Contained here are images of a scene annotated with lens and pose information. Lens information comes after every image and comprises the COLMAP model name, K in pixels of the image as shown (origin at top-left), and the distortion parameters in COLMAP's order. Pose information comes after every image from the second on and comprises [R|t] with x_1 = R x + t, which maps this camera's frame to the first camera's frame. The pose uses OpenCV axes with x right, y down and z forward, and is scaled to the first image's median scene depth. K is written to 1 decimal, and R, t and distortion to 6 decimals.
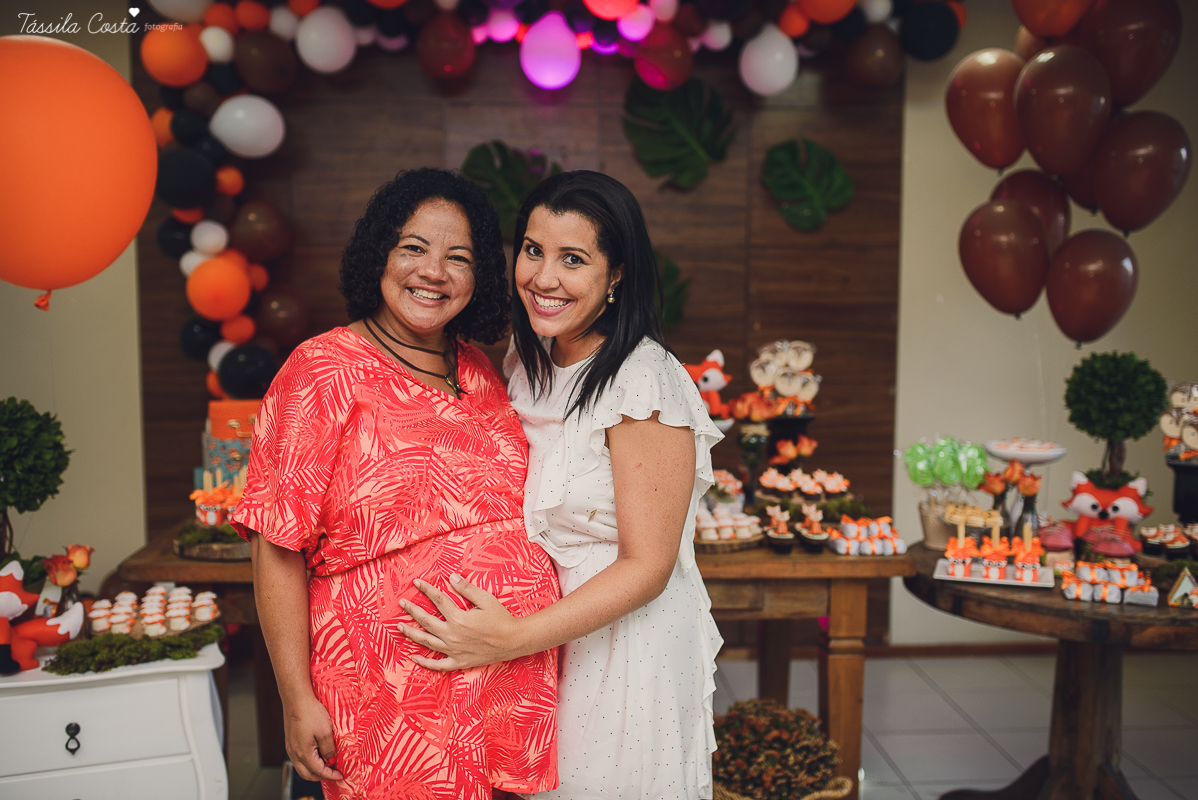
lens RADIAL K [[1158.6, 0, 599.0], [0, 1158.6, 400.0], [0, 0, 1]] dist [-0.057888, 0.087627]
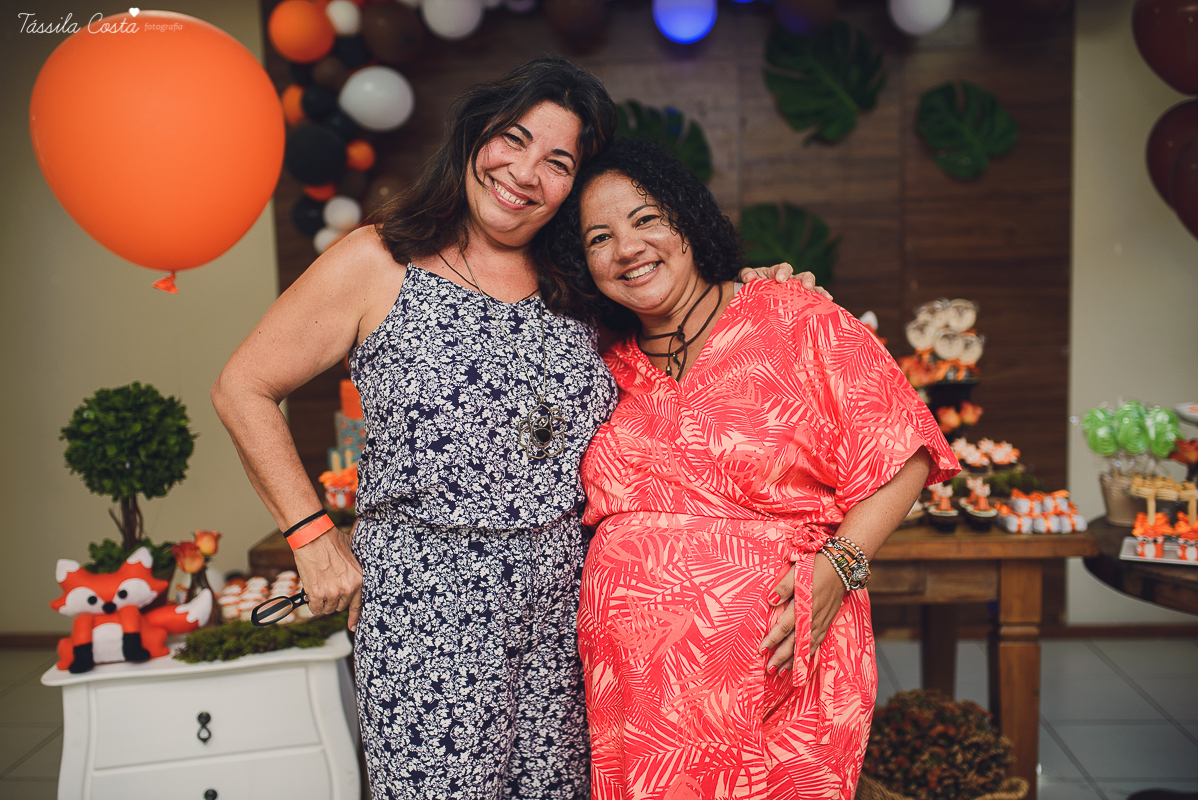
lens RADIAL K [[1158.6, 0, 599.0], [0, 1158.6, 400.0], [0, 0, 1]] dist [-0.057888, 0.087627]
pose [[0.990745, -0.021943, -0.133951, 0.011754], [0.025430, 0.999379, 0.024375, -0.000678], [0.133333, -0.027556, 0.990688, 0.063646]]
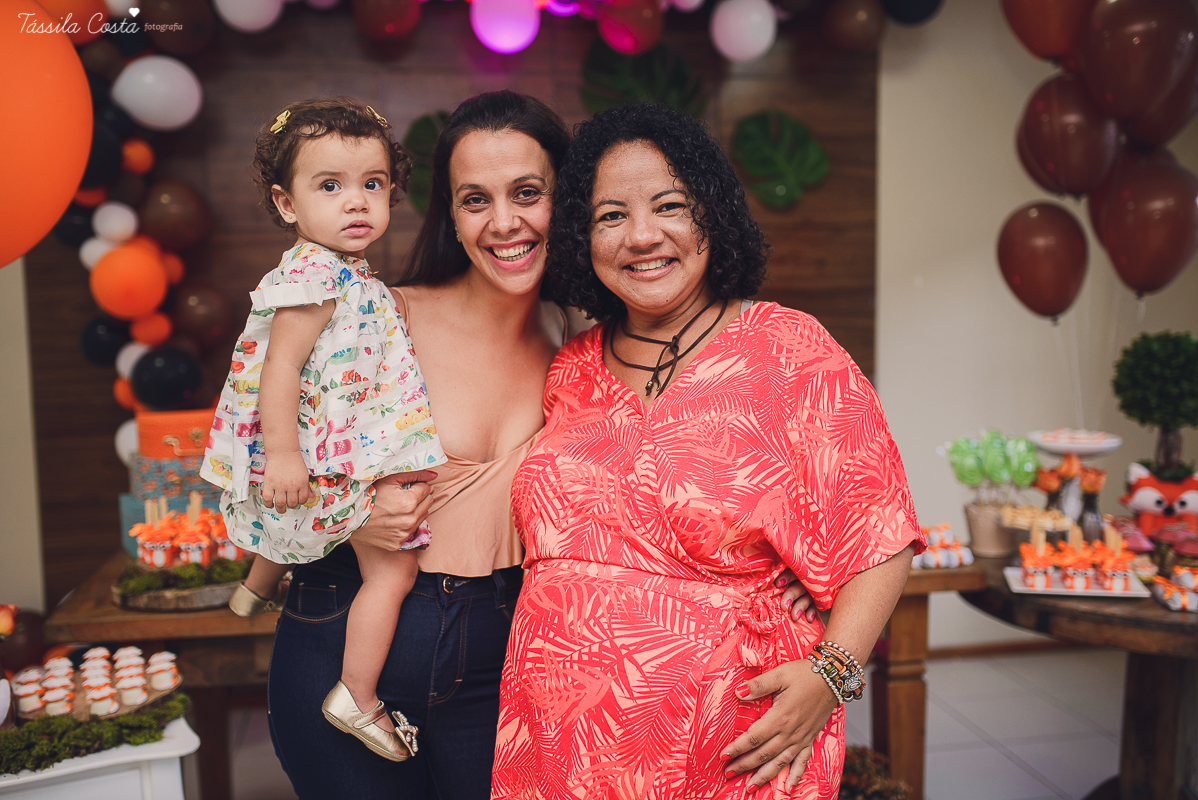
lens RADIAL K [[1158.6, 0, 599.0], [0, 1158.6, 400.0], [0, 0, 1]] dist [-0.057888, 0.087627]
pose [[0.993242, -0.027629, 0.112729, -0.113514], [0.027267, 0.999617, 0.004749, -0.004645], [-0.112817, -0.001643, 0.993614, 0.153435]]
